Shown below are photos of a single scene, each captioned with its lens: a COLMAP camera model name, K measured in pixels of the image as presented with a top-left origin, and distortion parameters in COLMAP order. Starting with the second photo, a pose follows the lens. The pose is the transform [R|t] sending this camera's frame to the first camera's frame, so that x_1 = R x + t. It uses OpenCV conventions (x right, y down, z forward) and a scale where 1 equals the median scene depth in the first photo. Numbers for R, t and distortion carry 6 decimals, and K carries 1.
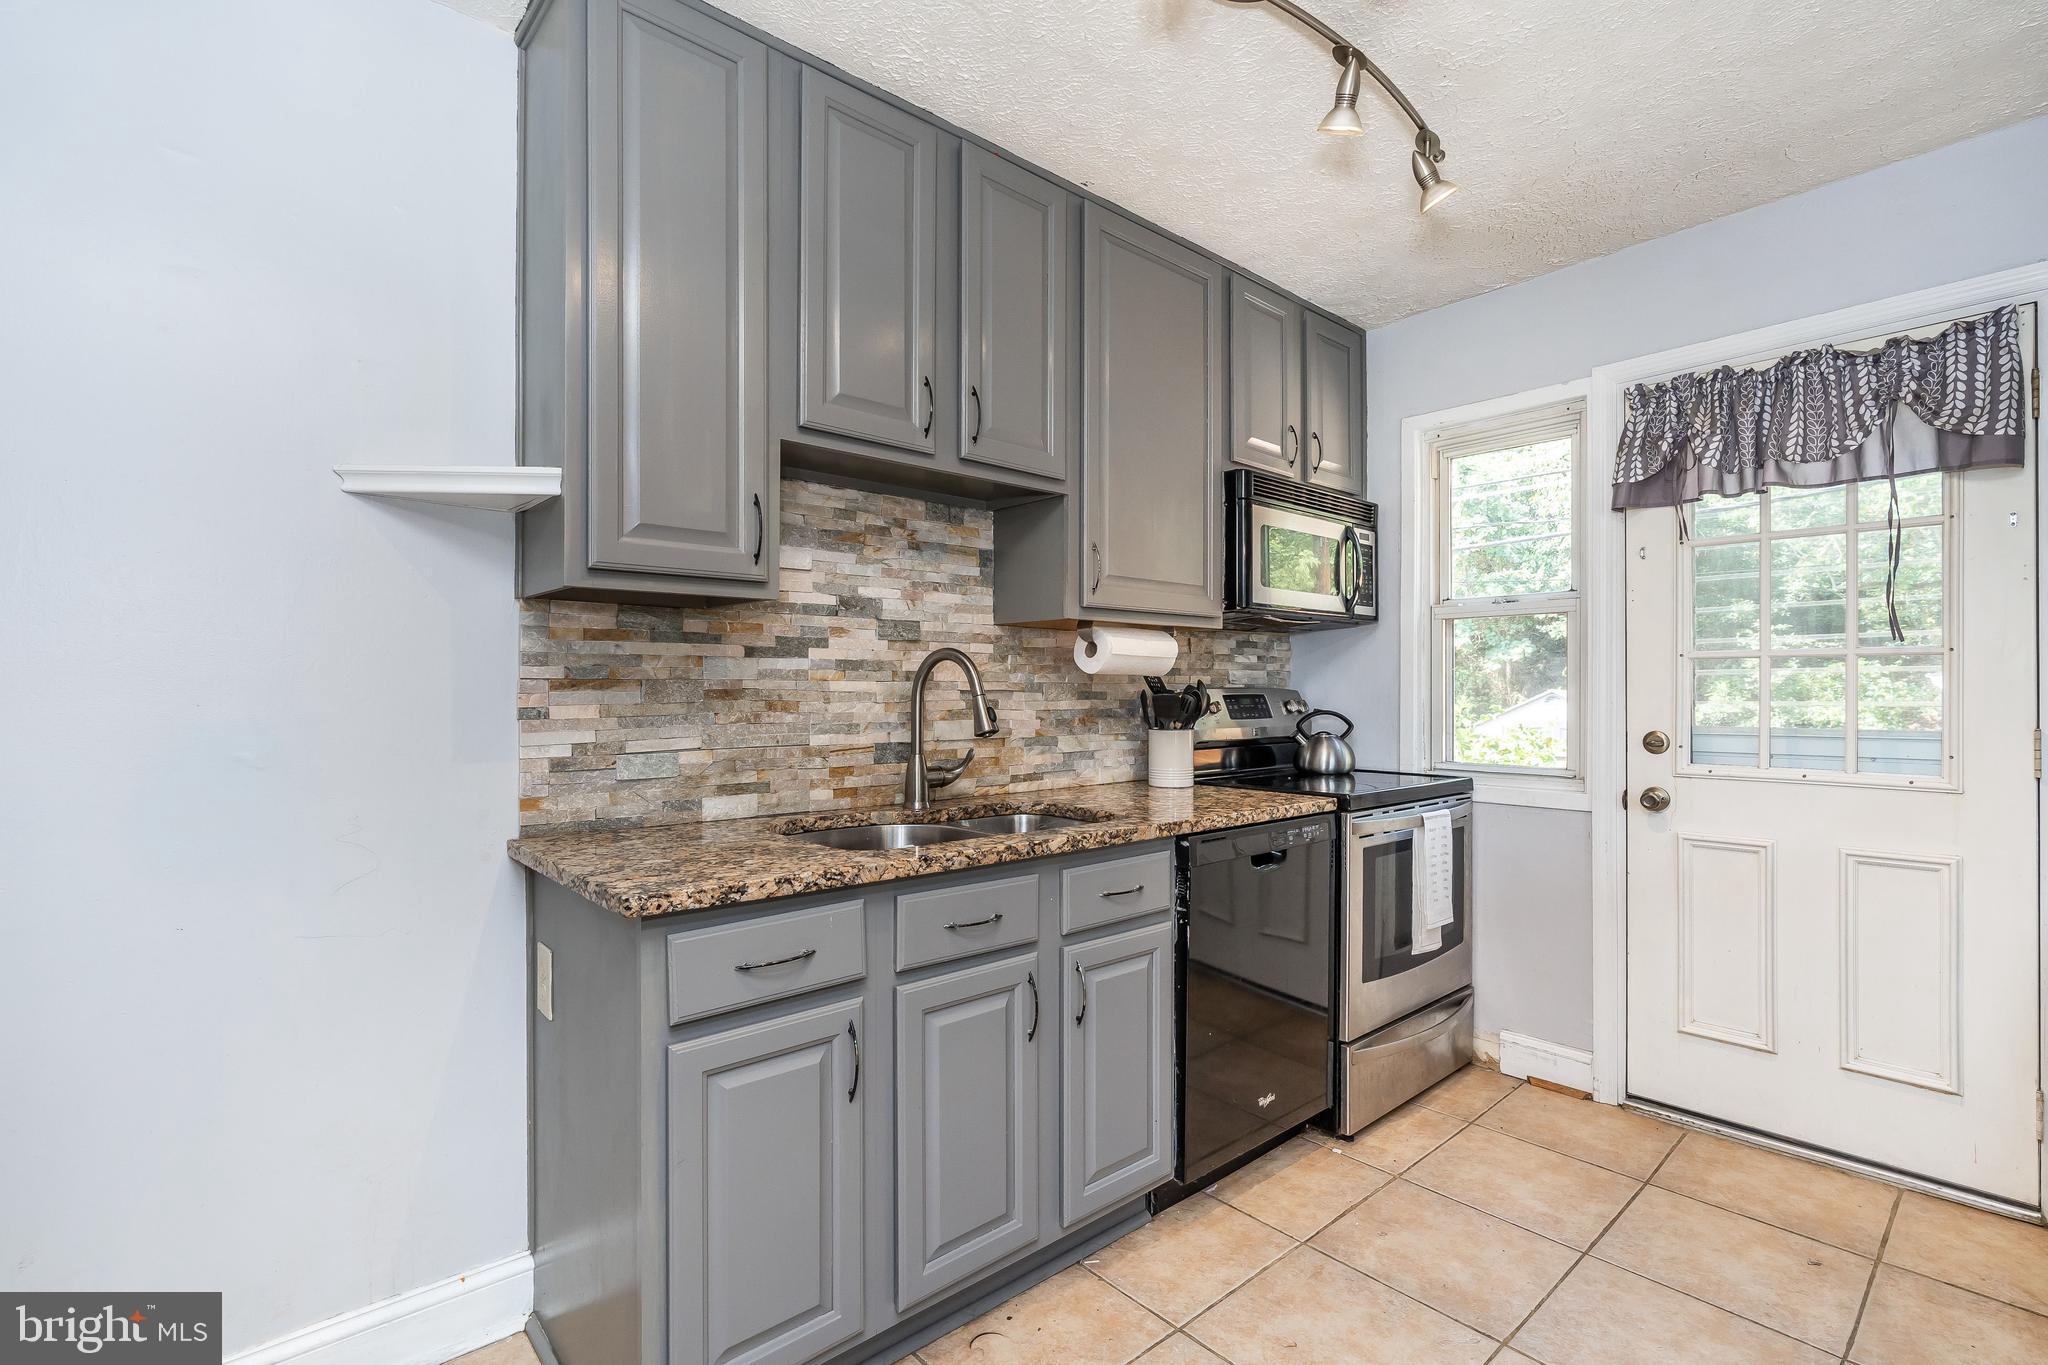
lens RADIAL K [[940.6, 0, 1021.3], [0, 940.6, 686.1], [0, 0, 1]] dist [-0.006681, 0.001776]
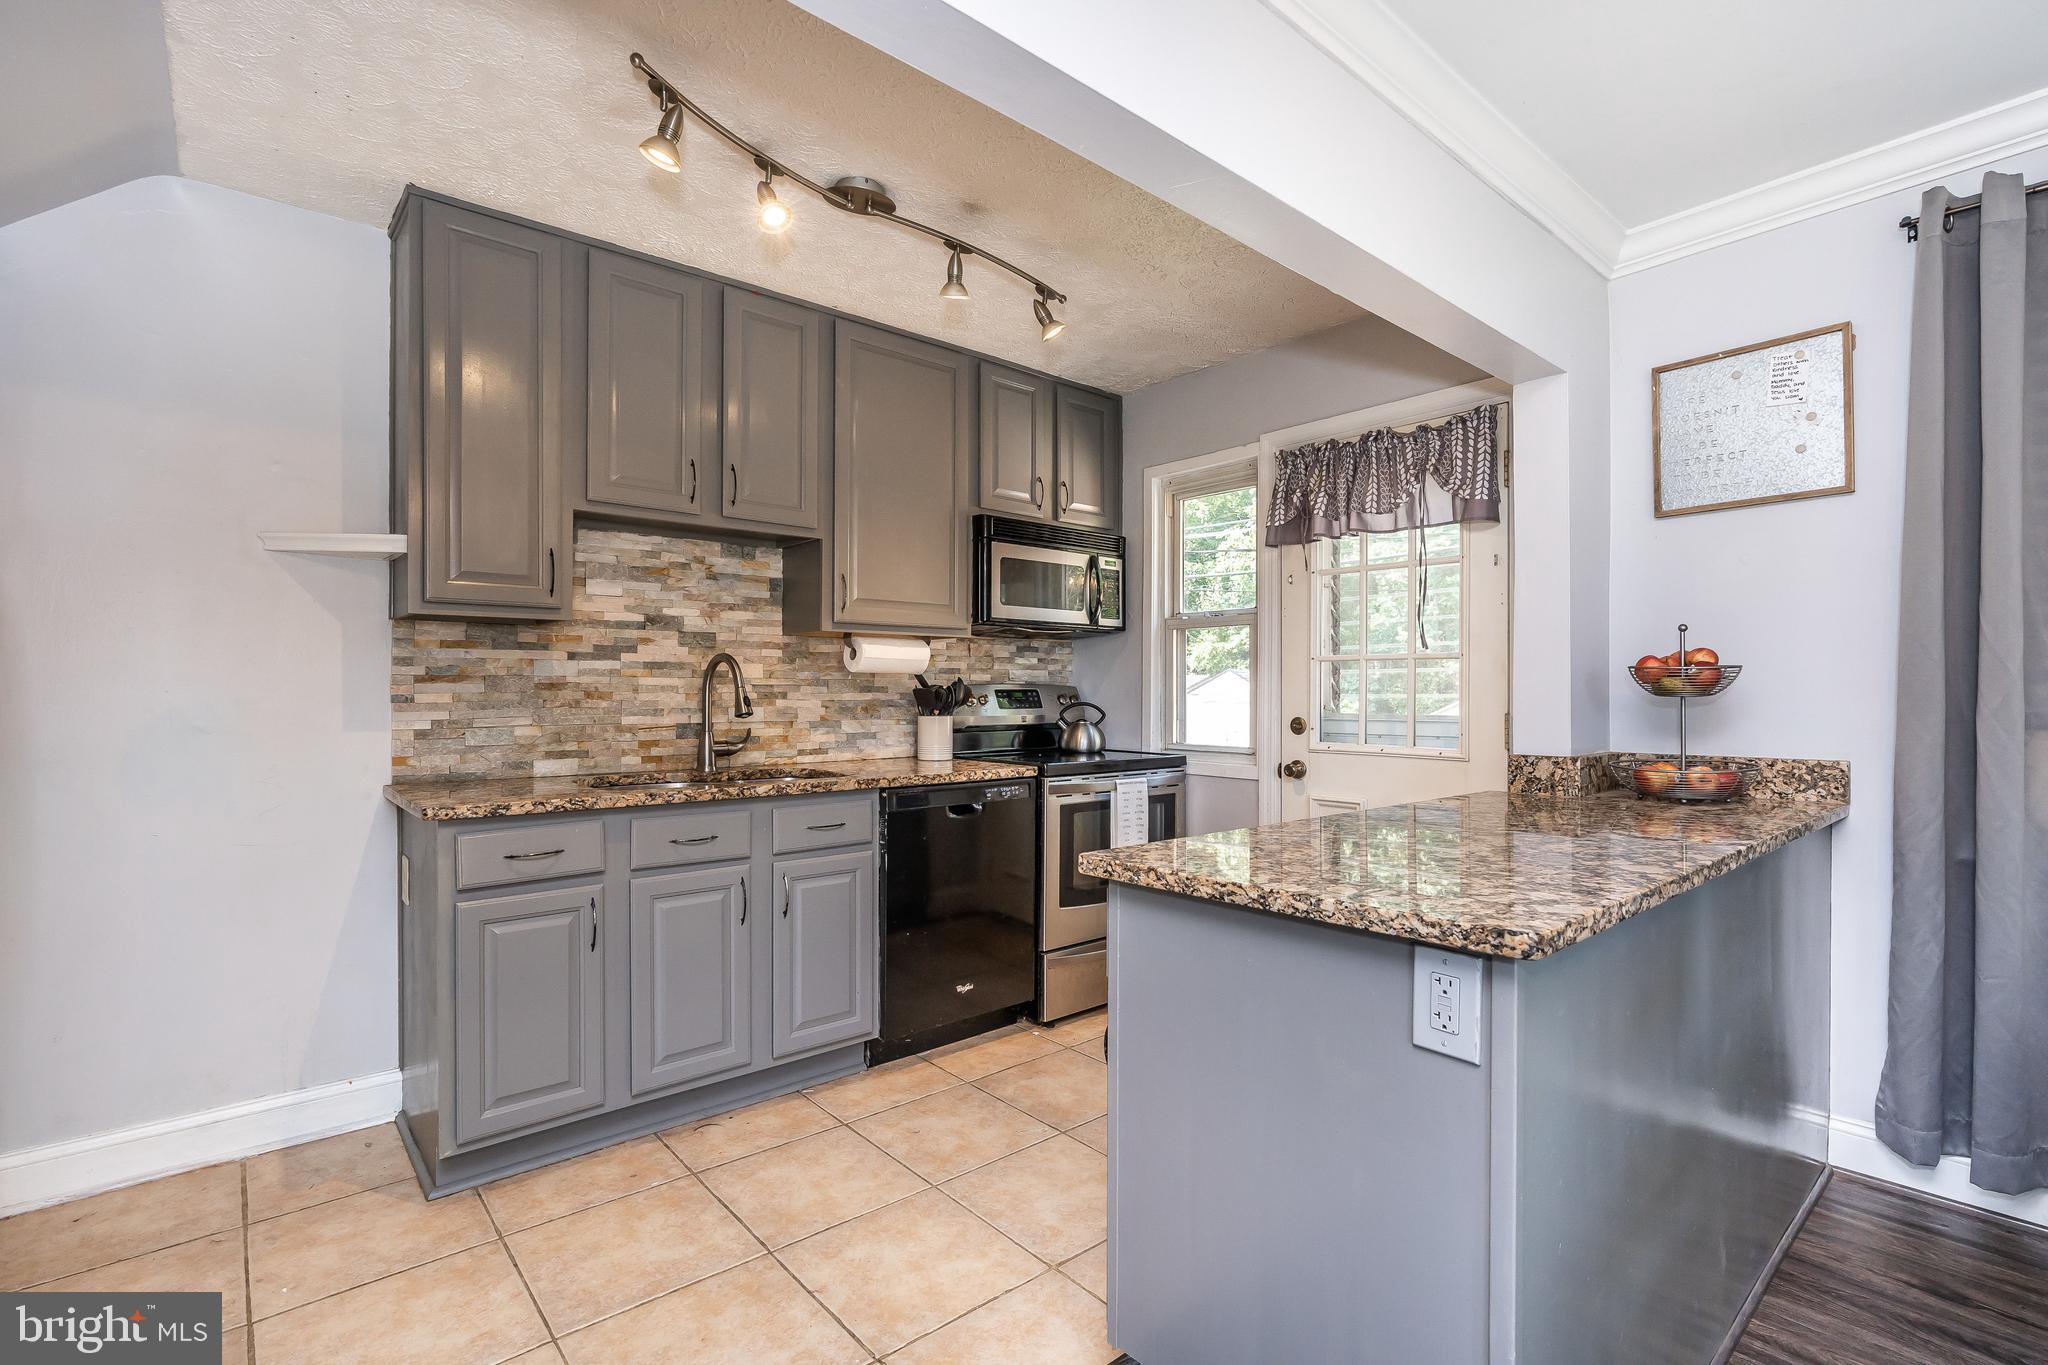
lens RADIAL K [[940.6, 0, 1024.6], [0, 940.6, 689.1], [0, 0, 1]] dist [-0.006681, 0.001776]
pose [[0.999991, 0.000901, -0.004039, 0.361334], [-0.000893, 0.999998, 0.001999, 0.008324], [0.004041, -0.001996, 0.999990, -0.359182]]
